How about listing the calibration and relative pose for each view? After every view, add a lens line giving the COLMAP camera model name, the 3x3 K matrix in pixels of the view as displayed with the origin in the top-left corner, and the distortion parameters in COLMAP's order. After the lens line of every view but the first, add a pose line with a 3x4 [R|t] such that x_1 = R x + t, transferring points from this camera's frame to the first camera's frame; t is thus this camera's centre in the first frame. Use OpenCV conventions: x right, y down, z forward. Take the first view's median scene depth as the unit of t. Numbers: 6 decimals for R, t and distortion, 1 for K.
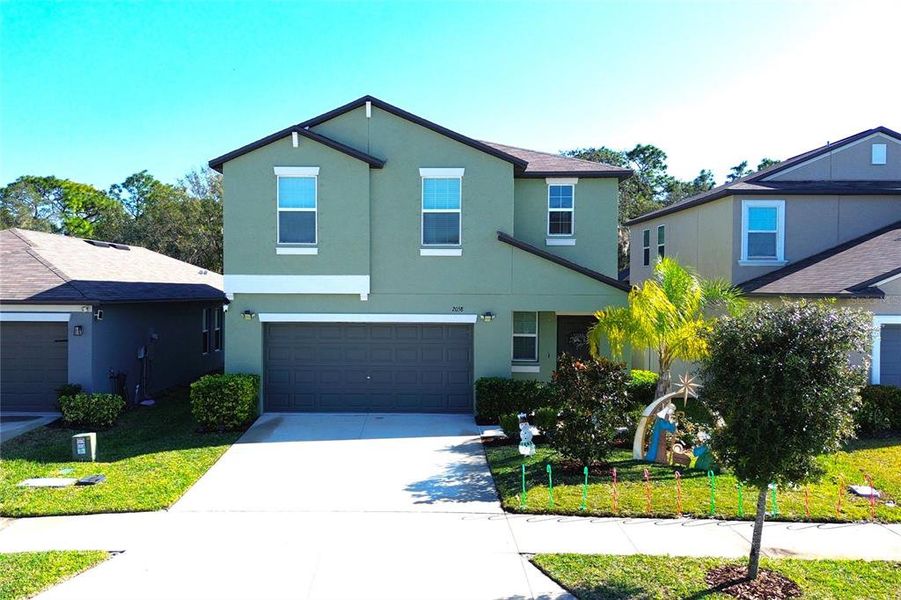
lens RADIAL K [[757.7, 0, 406.1], [0, 757.7, 301.1], [0, 0, 1]] dist [0.086356, -0.095688]
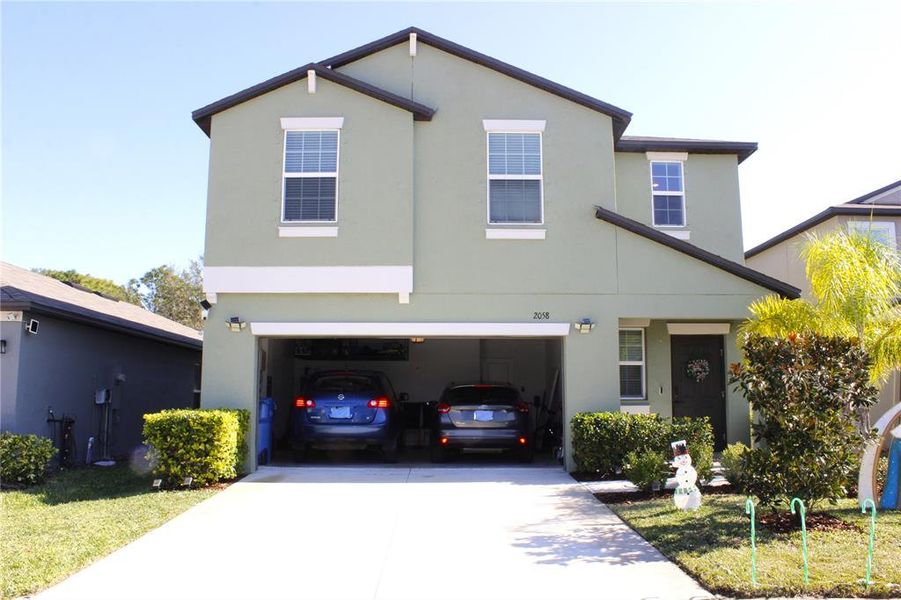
lens RADIAL K [[746.3, 0, 451.6], [0, 746.3, 312.8], [0, 0, 1]] dist [-0.176399, 0.167616]
pose [[0.999268, -0.000065, 0.038243, -0.038846], [0.005369, 0.990333, -0.138608, 0.101568], [-0.037864, 0.138712, 0.989609, 0.335463]]
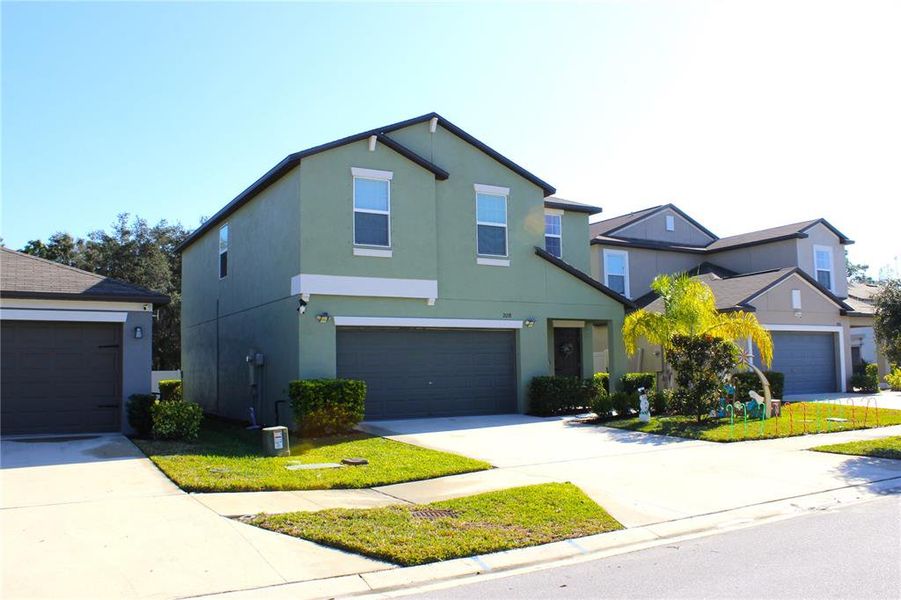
lens RADIAL K [[779.0, 0, 460.3], [0, 779.0, 308.2], [0, 0, 1]] dist [-0.184171, 0.197893]
pose [[0.842843, 0.023602, 0.537642, -0.584841], [0.032429, 0.994995, -0.094517, 0.103390], [-0.537182, 0.097098, 0.837859, 0.106600]]
